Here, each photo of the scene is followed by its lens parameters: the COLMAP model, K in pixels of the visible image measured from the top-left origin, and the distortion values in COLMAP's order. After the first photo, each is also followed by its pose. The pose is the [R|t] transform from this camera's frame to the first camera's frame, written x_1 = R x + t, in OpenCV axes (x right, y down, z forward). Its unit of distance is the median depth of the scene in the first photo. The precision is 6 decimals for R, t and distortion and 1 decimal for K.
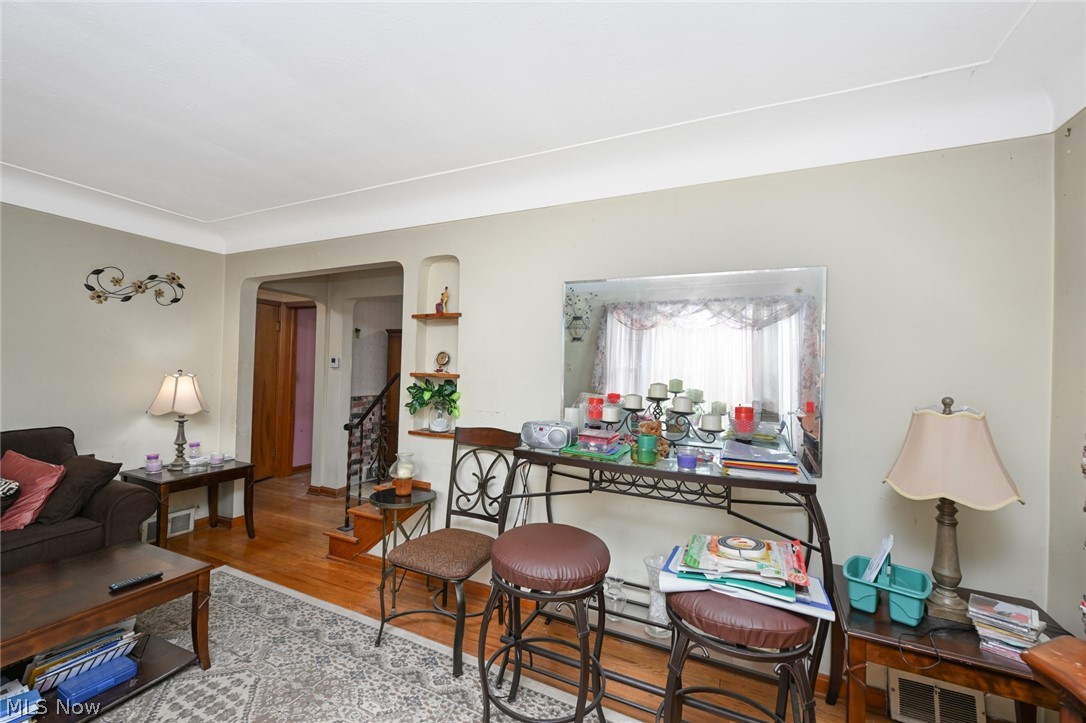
lens RADIAL K [[432.8, 0, 548.1], [0, 432.8, 364.0], [0, 0, 1]] dist [-0.000814, -0.000117]
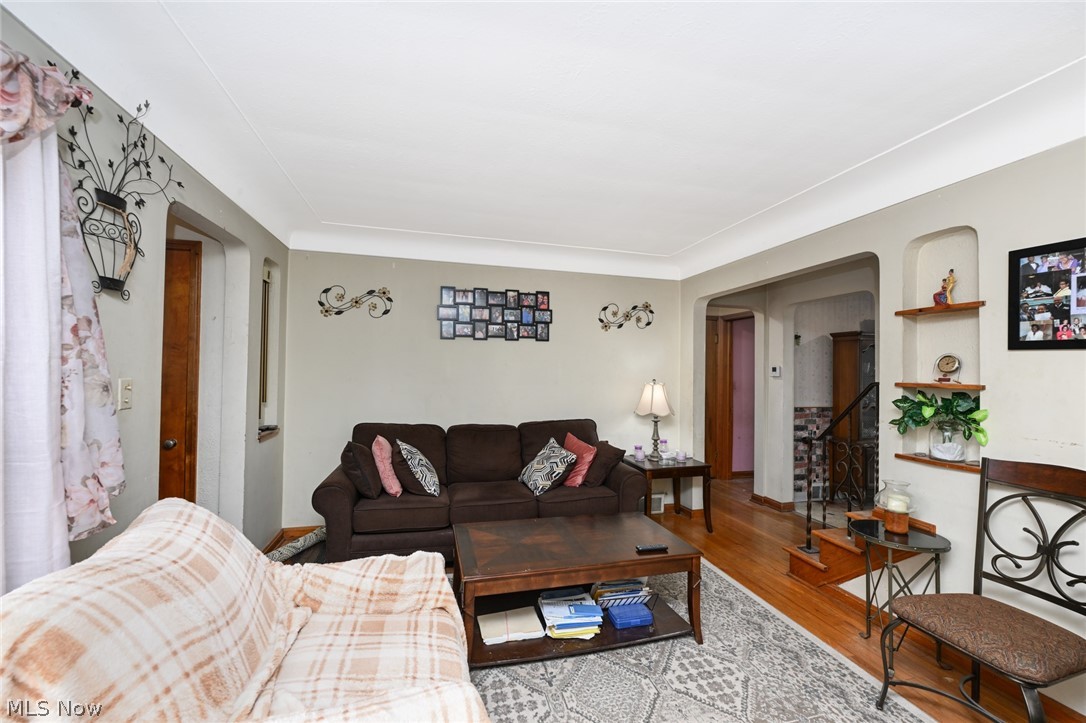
lens RADIAL K [[432.8, 0, 552.3], [0, 432.8, 364.6], [0, 0, 1]] dist [-0.000814, -0.000117]
pose [[0.643795, -0.027655, -0.764698, -0.114771], [0.013423, 0.999601, -0.024849, -0.002136], [0.765081, 0.005733, 0.643909, -0.022790]]
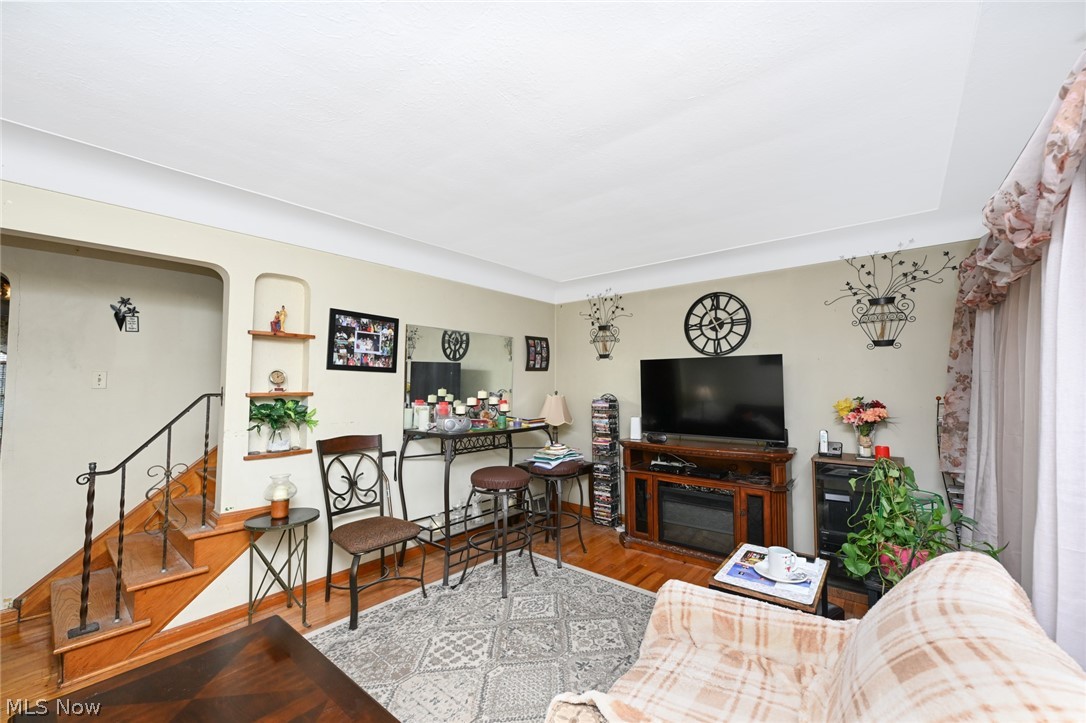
lens RADIAL K [[432.8, 0, 531.5], [0, 432.8, 360.8], [0, 0, 1]] dist [-0.000814, -0.000117]
pose [[0.285240, 0.019729, 0.958253, -1.073533], [-0.008335, 0.999801, -0.018104, -0.038952], [-0.958420, -0.002823, 0.285348, 0.166995]]
